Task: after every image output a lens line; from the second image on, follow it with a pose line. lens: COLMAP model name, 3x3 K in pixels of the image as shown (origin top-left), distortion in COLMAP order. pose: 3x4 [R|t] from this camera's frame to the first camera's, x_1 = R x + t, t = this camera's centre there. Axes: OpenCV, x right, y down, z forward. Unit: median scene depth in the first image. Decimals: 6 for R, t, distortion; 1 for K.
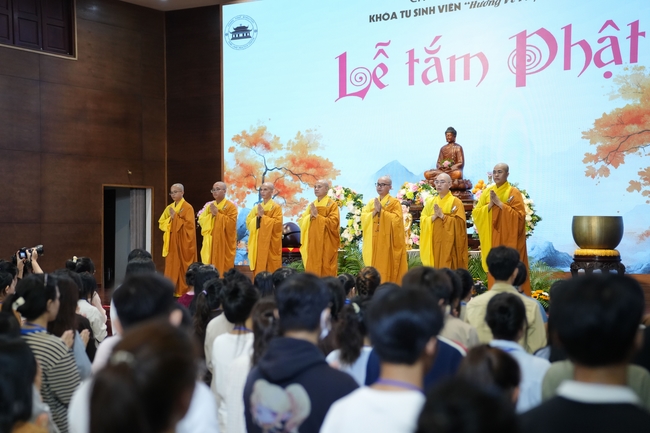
lens RADIAL K [[1249.5, 0, 325.0], [0, 1249.5, 216.5], [0, 0, 1]] dist [0.482537, 0.194767]
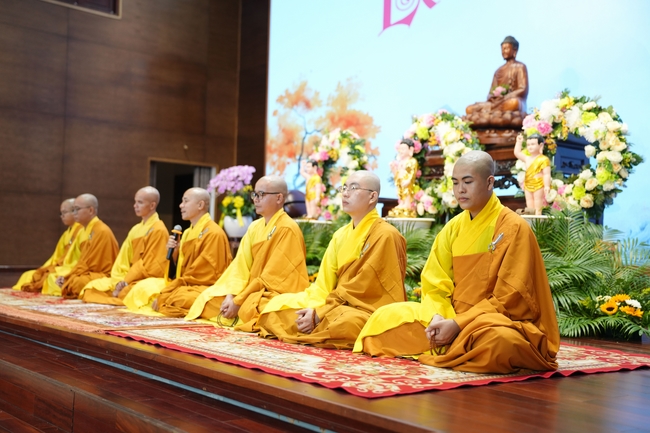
lens RADIAL K [[791.2, 0, 325.0], [0, 791.2, 216.5], [0, 0, 1]] dist [0.091861, 0.001798]
pose [[0.958941, 0.018958, -0.282971, 0.114081], [-0.028362, 0.999172, -0.029172, 0.031697], [0.282184, 0.036000, 0.958685, 0.530081]]
